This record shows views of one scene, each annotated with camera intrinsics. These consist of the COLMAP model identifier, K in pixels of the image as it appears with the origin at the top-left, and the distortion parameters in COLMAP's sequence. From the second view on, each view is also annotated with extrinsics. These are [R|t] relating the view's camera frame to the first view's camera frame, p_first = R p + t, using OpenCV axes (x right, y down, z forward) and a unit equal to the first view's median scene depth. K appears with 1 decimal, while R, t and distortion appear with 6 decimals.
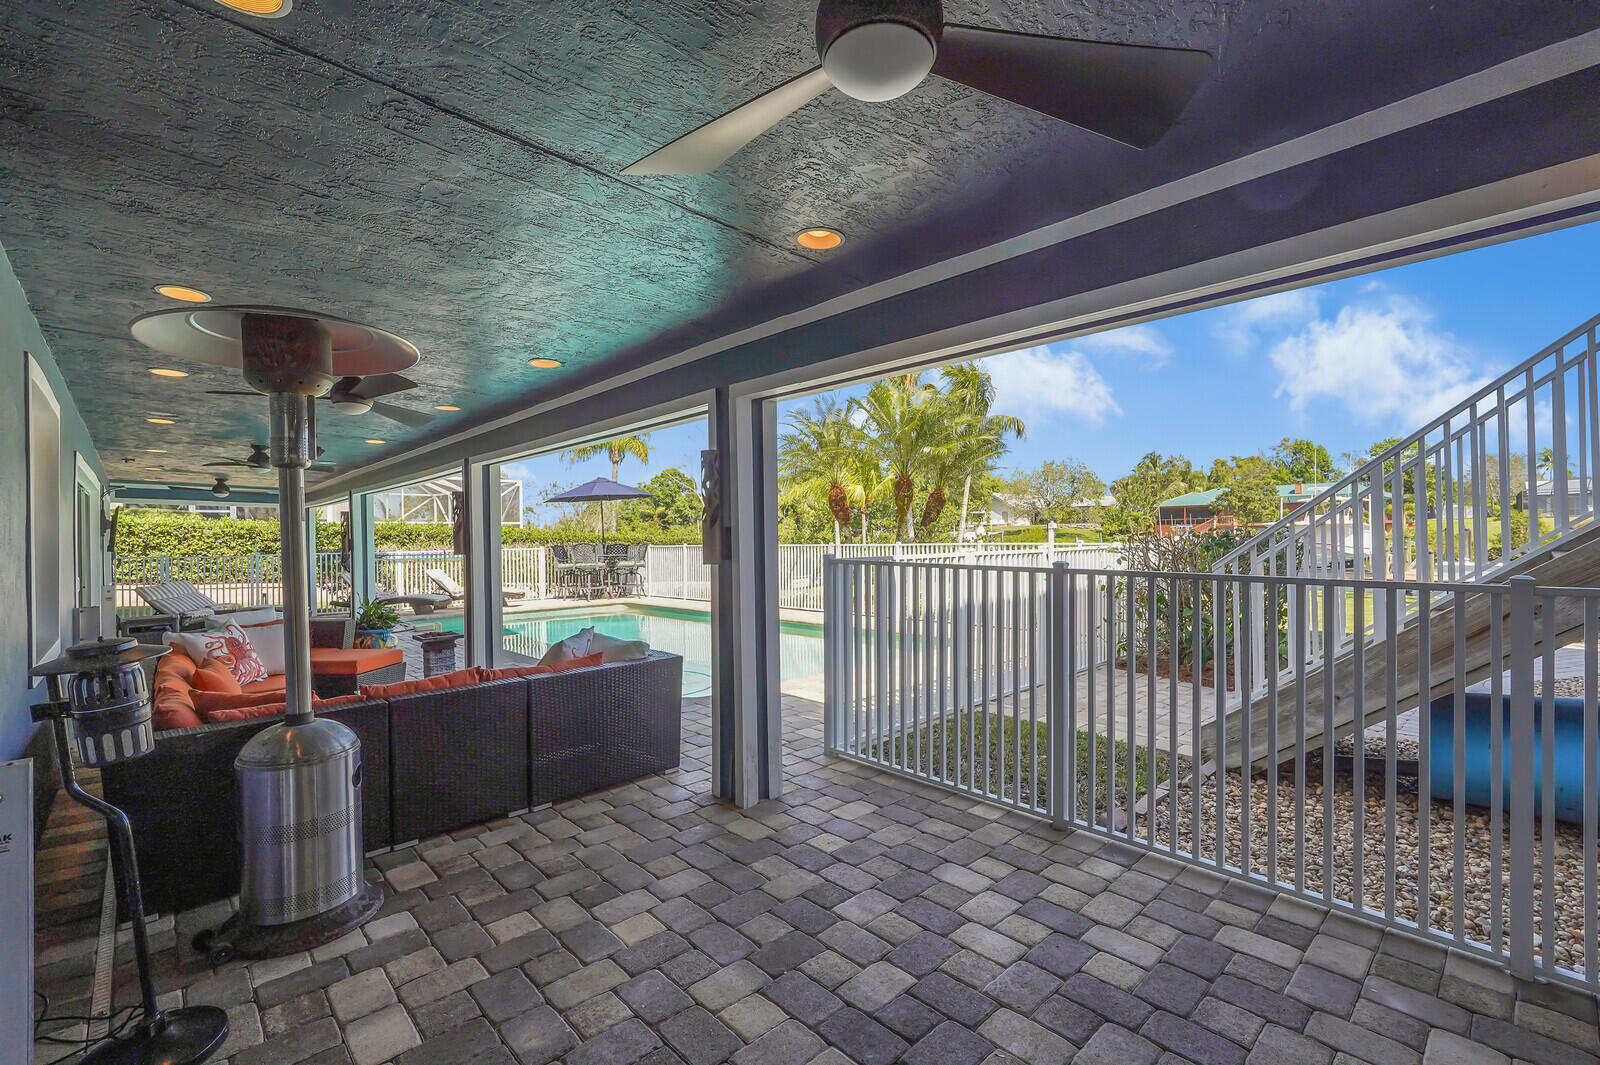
lens RADIAL K [[709.1, 0, 805.3], [0, 709.1, 535.8], [0, 0, 1]] dist [-0.002644, 0.000375]
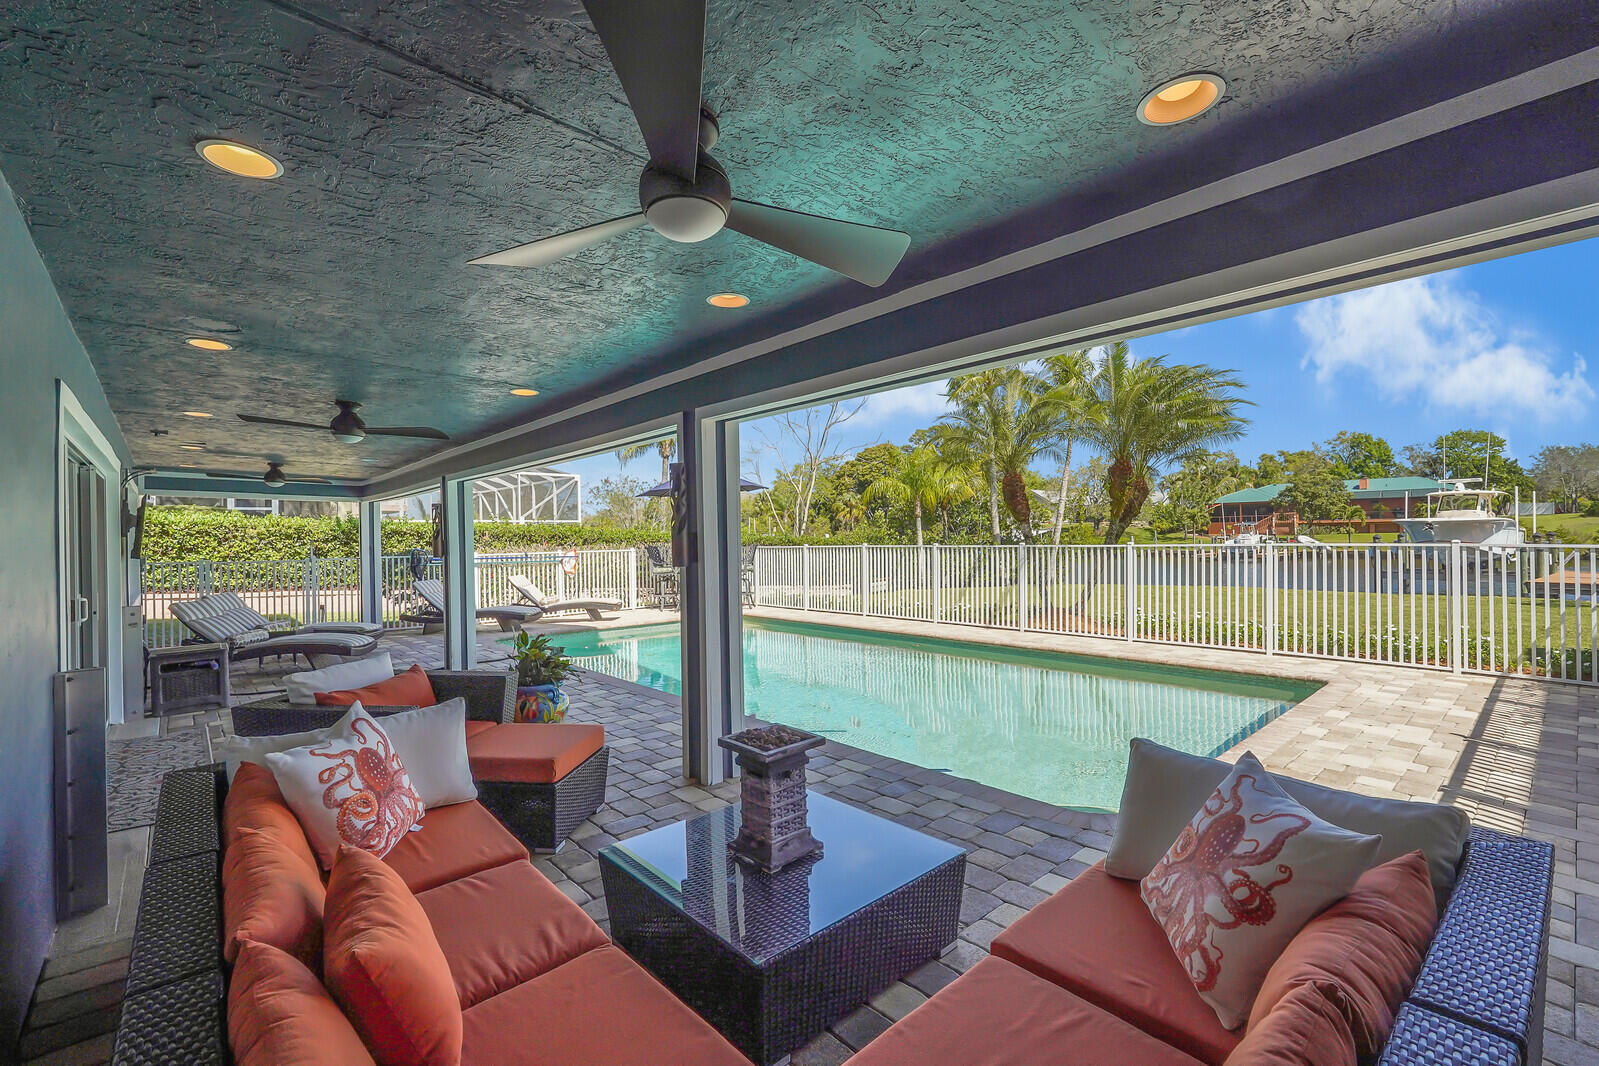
lens RADIAL K [[708.6, 0, 804.8], [0, 708.6, 536.3], [0, 0, 1]] dist [-0.002644, 0.000375]
pose [[0.999650, -0.002113, -0.026362, -0.169378], [0.002177, 0.999995, 0.002398, -0.000248], [0.026357, -0.002454, 0.999650, 0.179361]]
